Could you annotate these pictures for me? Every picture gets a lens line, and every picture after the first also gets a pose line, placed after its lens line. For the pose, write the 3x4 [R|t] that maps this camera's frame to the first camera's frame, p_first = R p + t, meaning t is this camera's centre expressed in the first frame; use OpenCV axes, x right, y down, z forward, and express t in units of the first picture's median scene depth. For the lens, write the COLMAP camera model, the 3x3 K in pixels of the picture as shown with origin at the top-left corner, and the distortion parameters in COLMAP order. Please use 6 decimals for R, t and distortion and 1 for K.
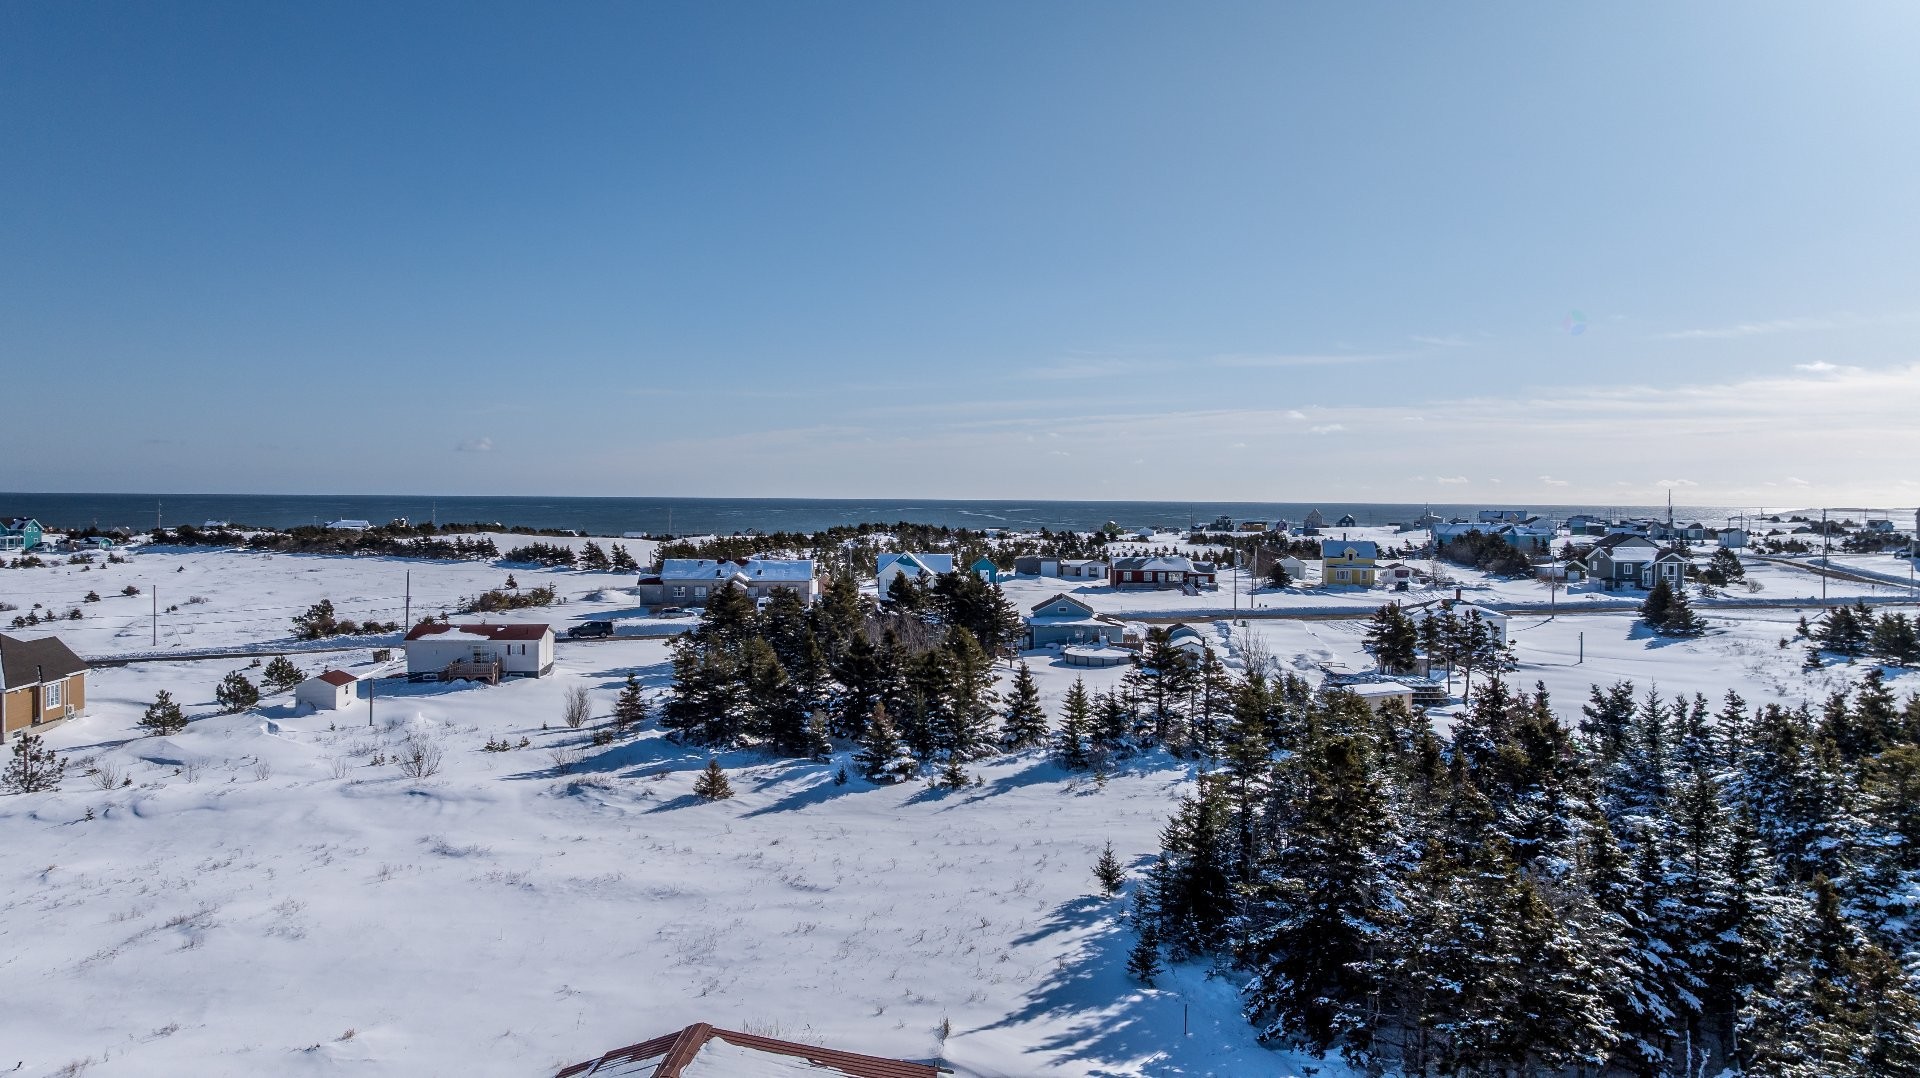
lens RADIAL K [[1359.5, 0, 969.4], [0, 1359.5, 536.0], [0, 0, 1]] dist [-0.028944, 0.018102]
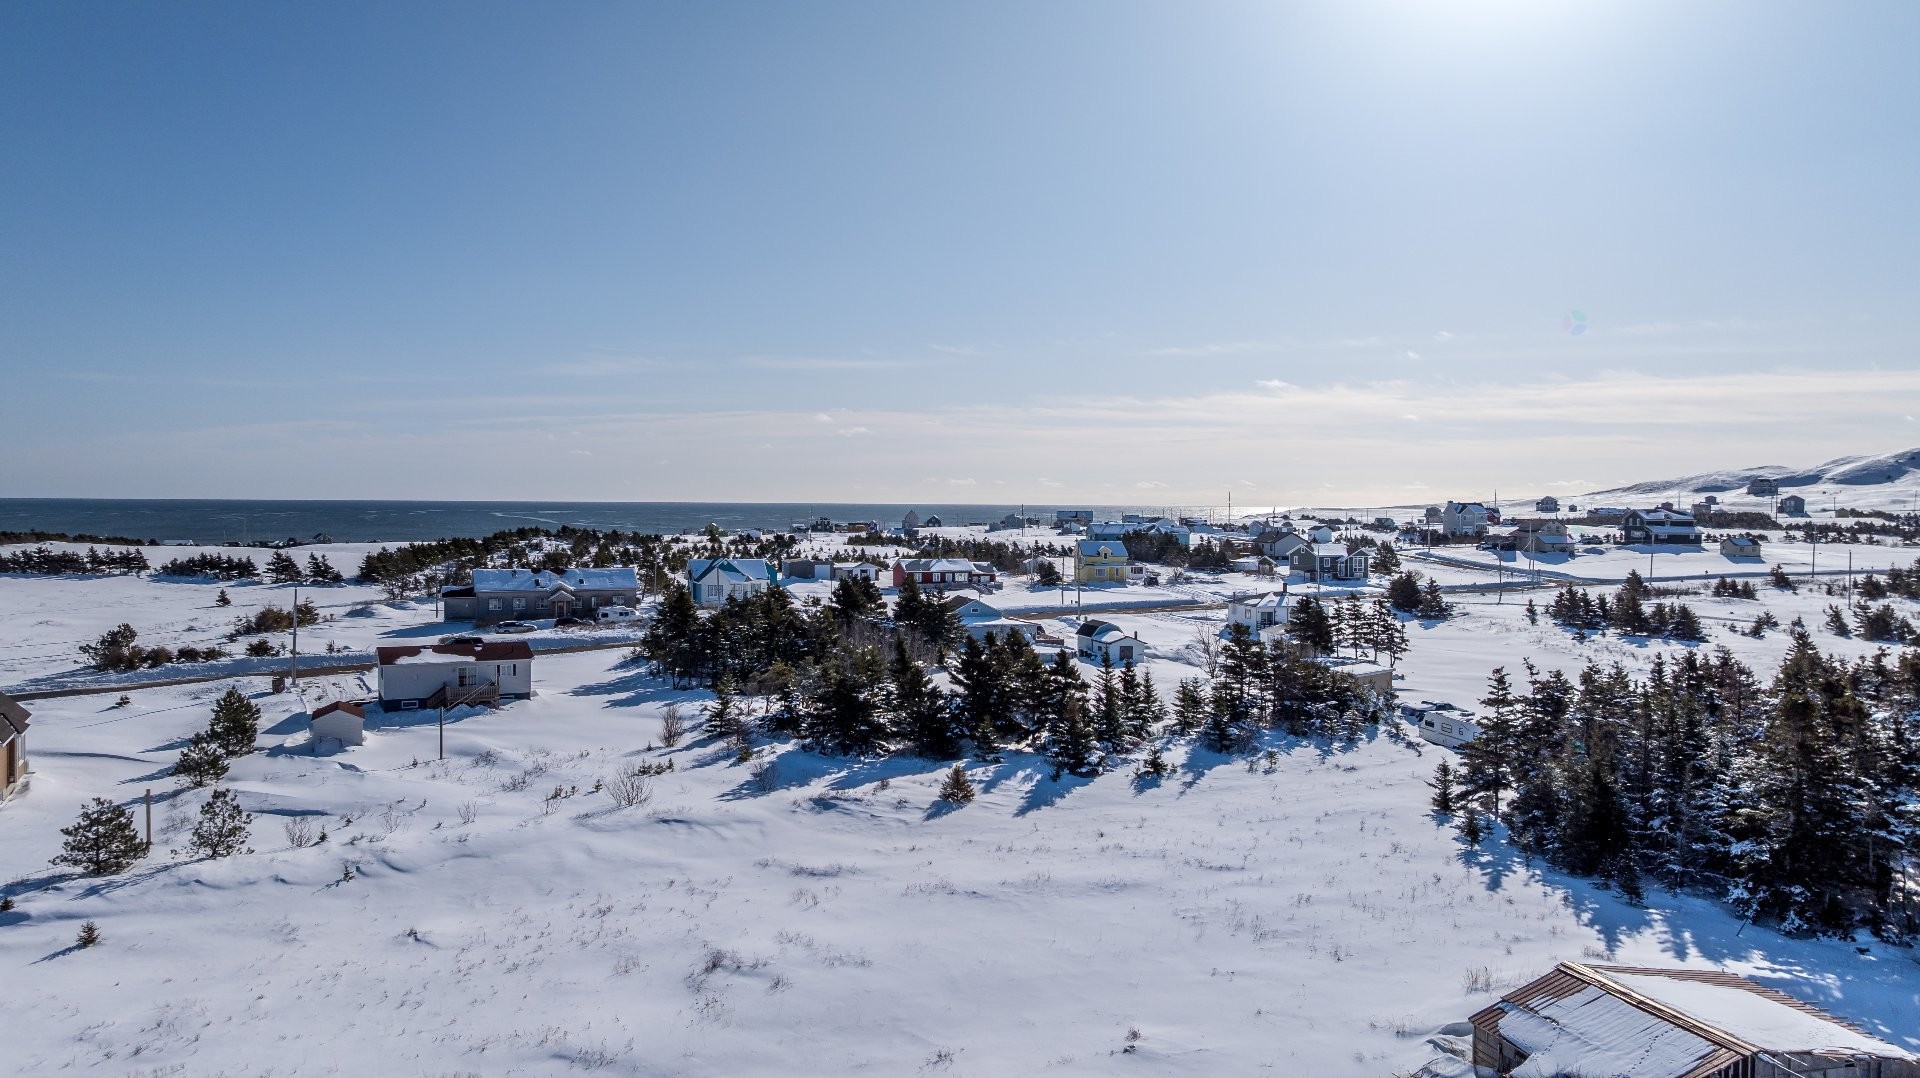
lens RADIAL K [[1359.5, 0, 974.2], [0, 1359.5, 544.8], [0, 0, 1]] dist [-0.028944, 0.018102]
pose [[0.938174, -0.012460, 0.345940, -0.156615], [0.010405, 0.999915, 0.007797, -0.002266], [-0.346008, -0.003715, 0.938224, 0.011975]]
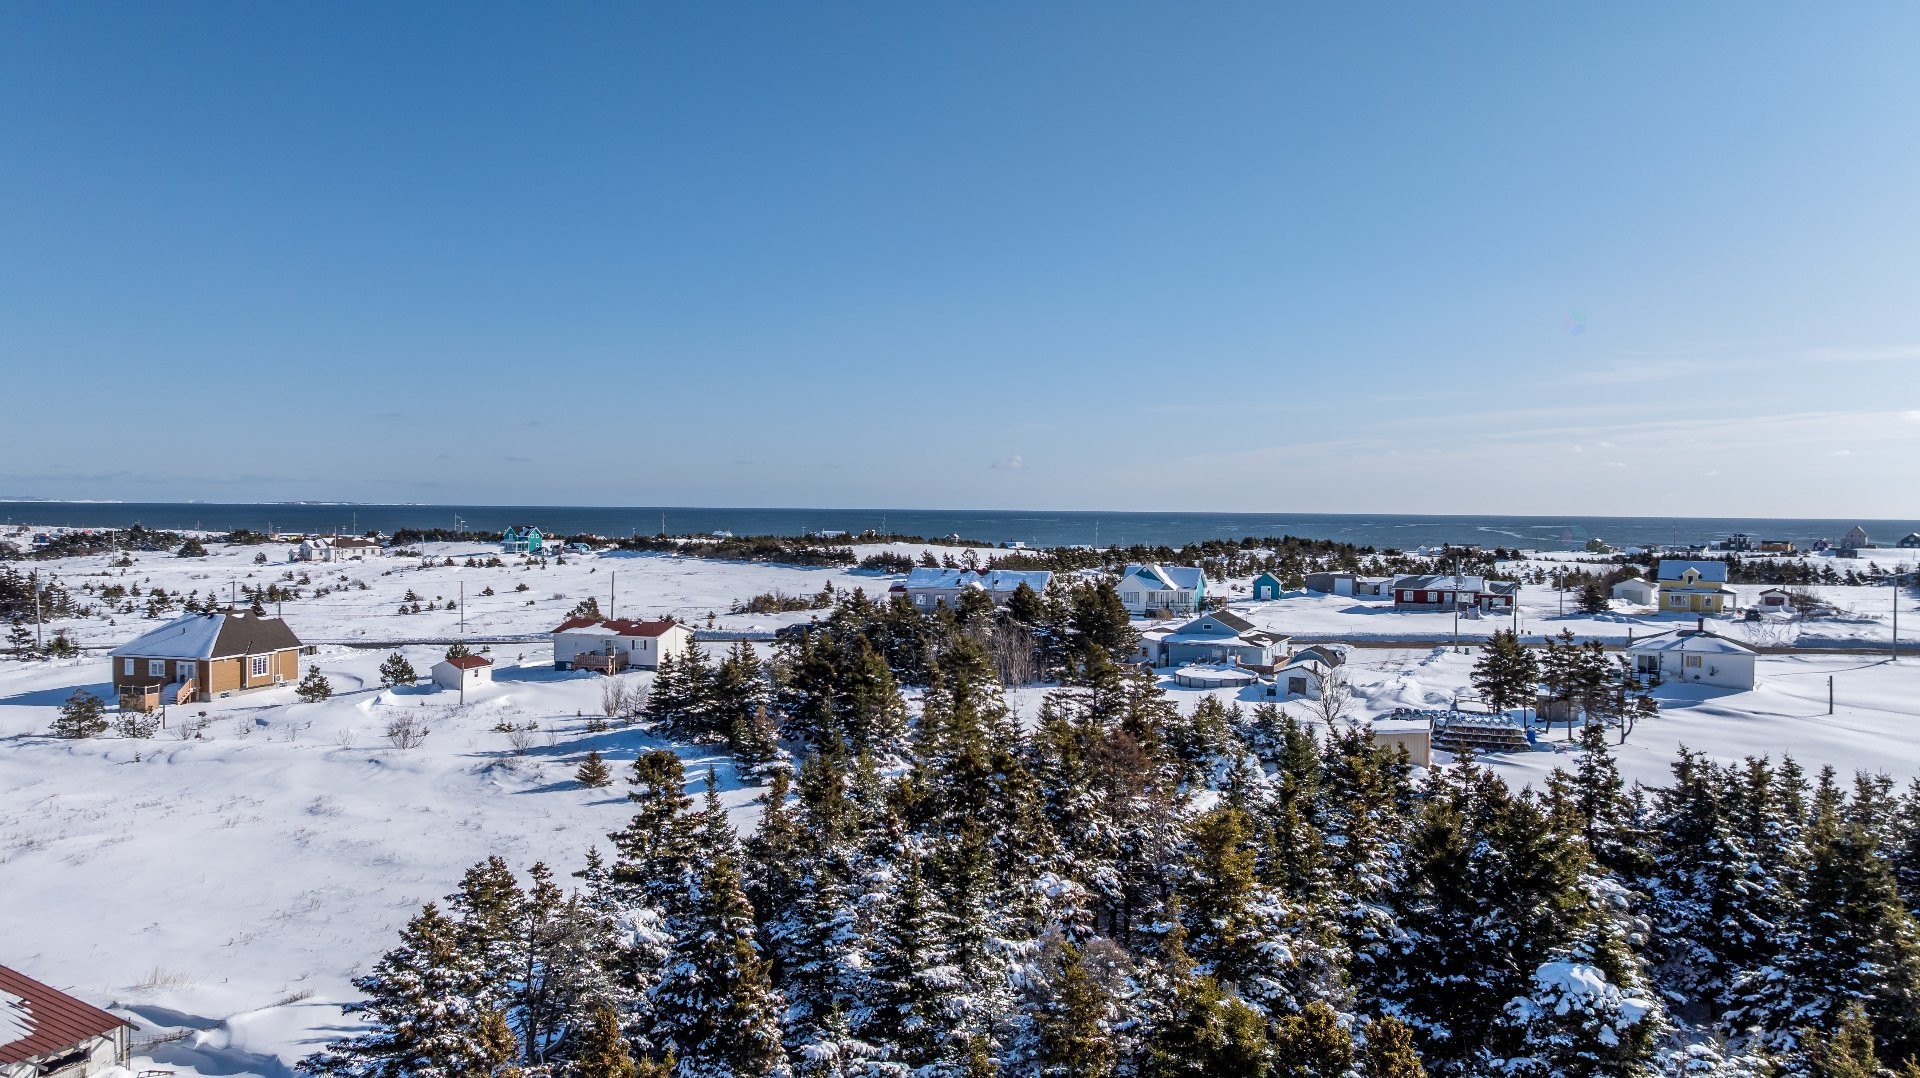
lens RADIAL K [[1359.5, 0, 963.8], [0, 1359.5, 530.0], [0, 0, 1]] dist [-0.028944, 0.018102]
pose [[0.926132, 0.006702, -0.377139, 0.142129], [-0.012510, 0.999838, -0.012953, 0.000793], [0.376991, 0.016714, 0.926066, 0.035670]]
